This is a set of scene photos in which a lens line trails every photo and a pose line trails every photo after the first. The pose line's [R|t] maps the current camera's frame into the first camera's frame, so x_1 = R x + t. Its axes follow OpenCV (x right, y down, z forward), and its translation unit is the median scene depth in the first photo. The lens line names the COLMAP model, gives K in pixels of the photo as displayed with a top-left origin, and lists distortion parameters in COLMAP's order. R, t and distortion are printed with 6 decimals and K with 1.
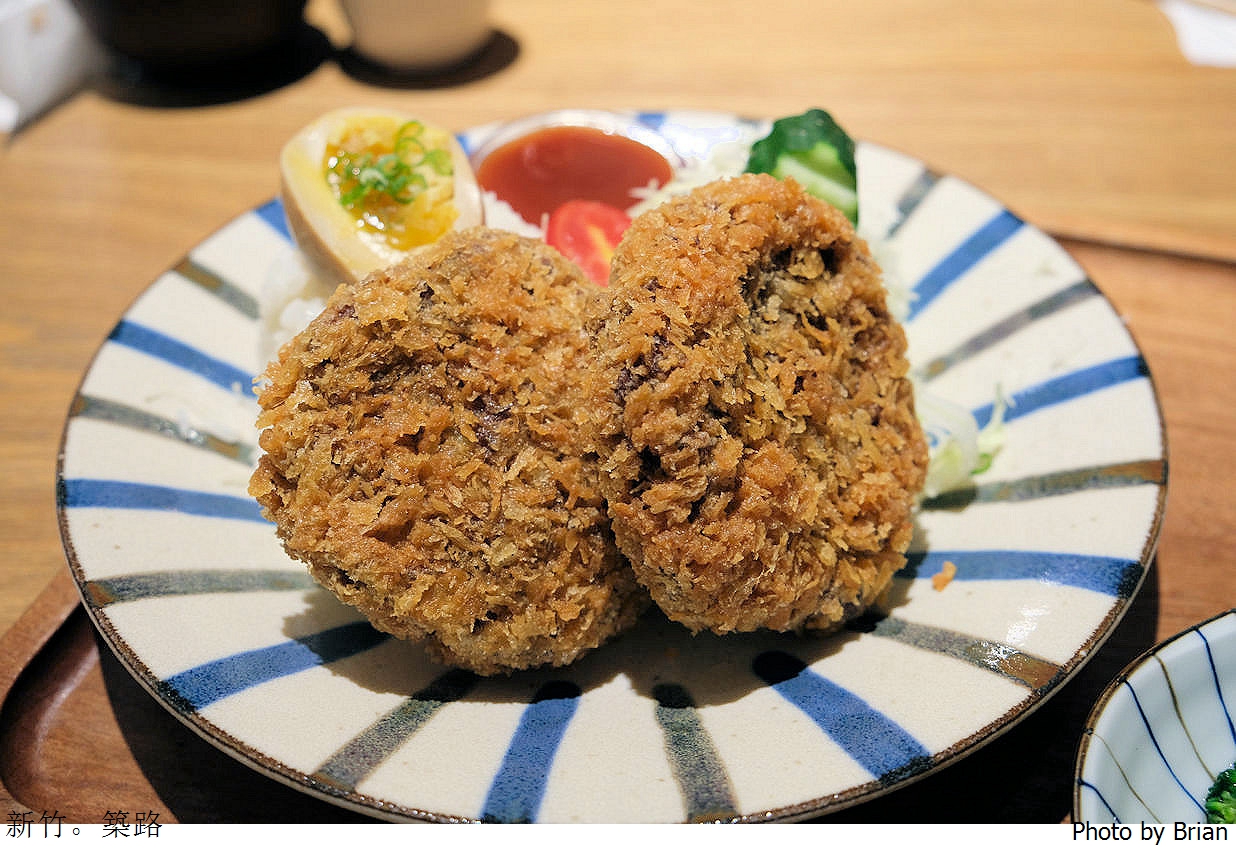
lens RADIAL K [[1244.1, 0, 618.0], [0, 1244.1, 424.0], [0, 0, 1]] dist [-0.061195, 0.076418]
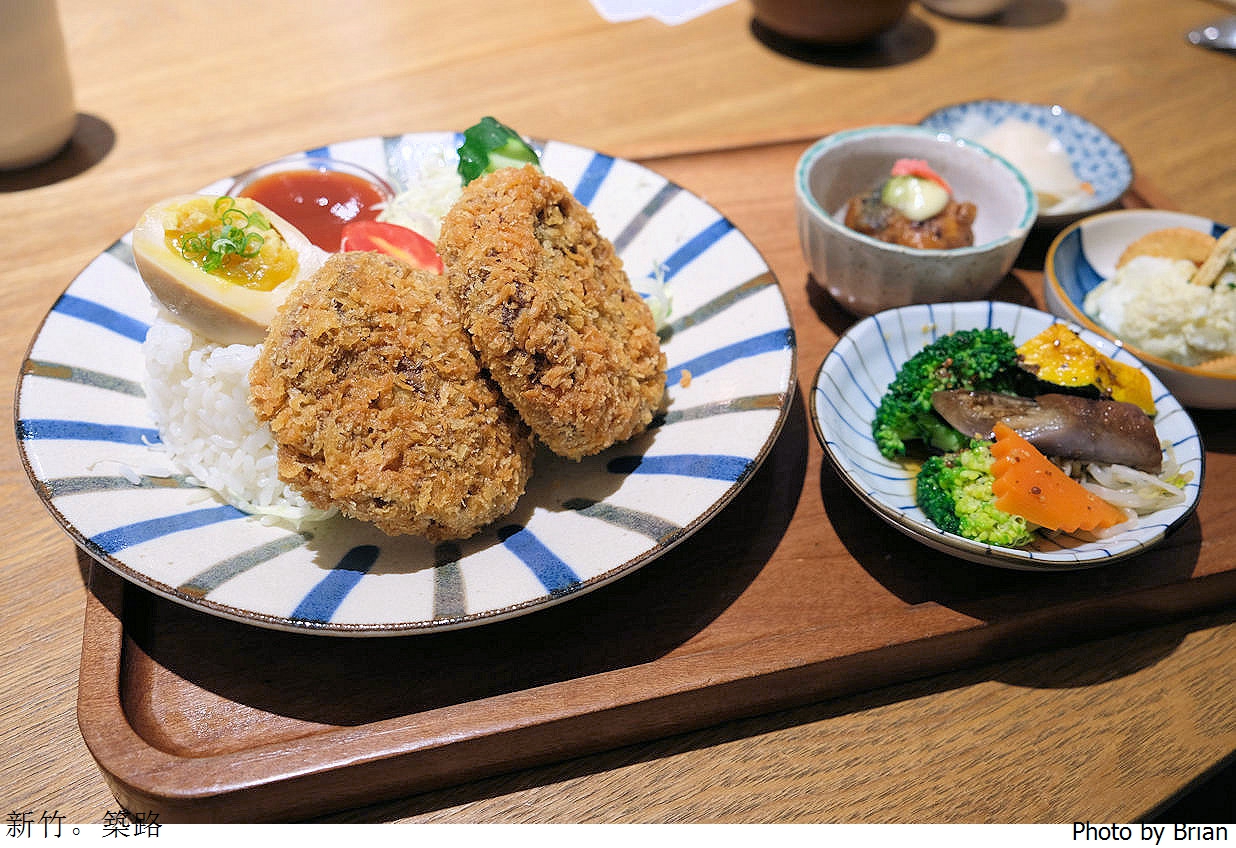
lens RADIAL K [[1112.1, 0, 618.0], [0, 1112.1, 424.0], [0, 0, 1]] dist [0.000222, 0.002115]
pose [[0.841683, -0.347206, 0.413542, -0.462068], [0.328695, 0.937066, 0.117756, -0.023371], [-0.428402, 0.036816, 0.902838, -0.289953]]
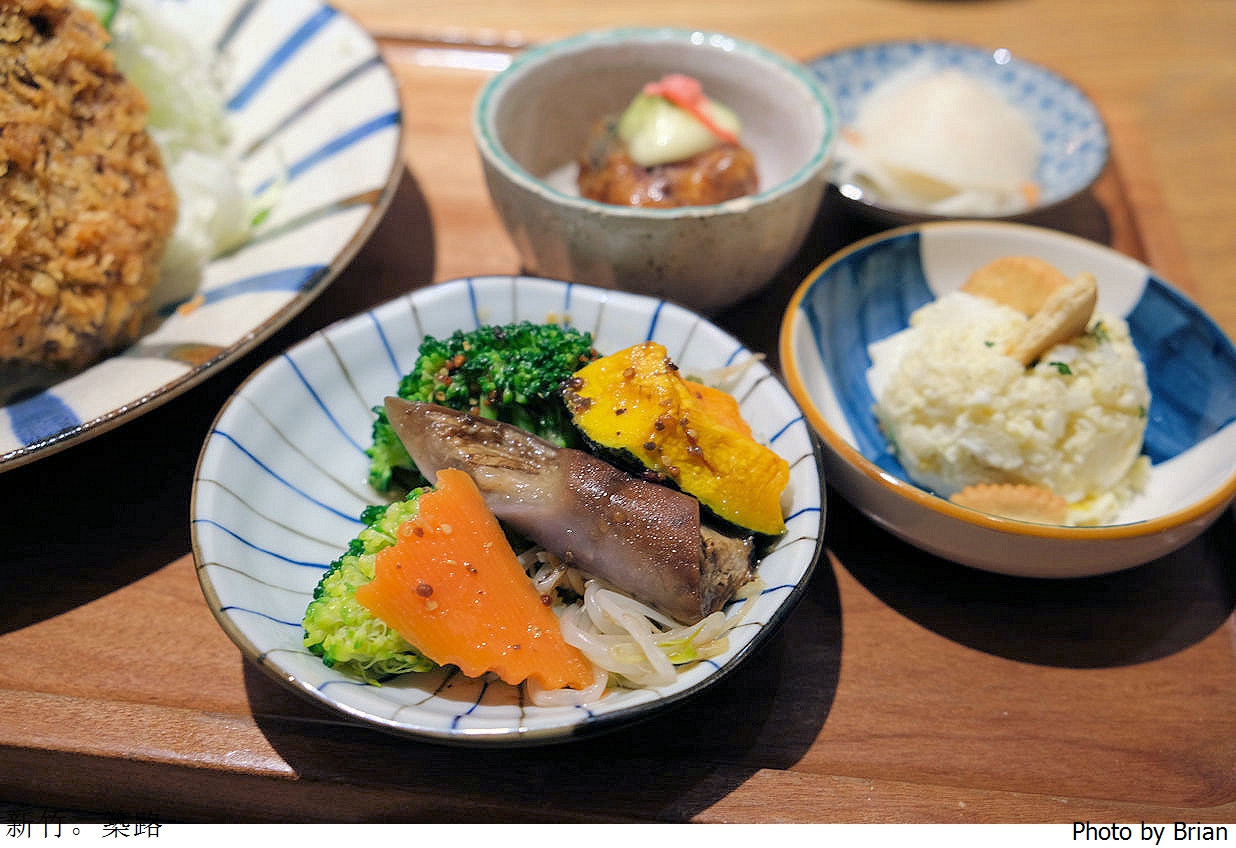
lens RADIAL K [[1244.1, 0, 618.0], [0, 1244.1, 424.0], [0, 0, 1]] dist [-0.061195, 0.076418]
pose [[0.978255, -0.113194, 0.173794, 0.463773], [0.103645, 0.992611, 0.063100, 0.211488], [-0.179652, -0.043715, 0.982758, -0.180927]]
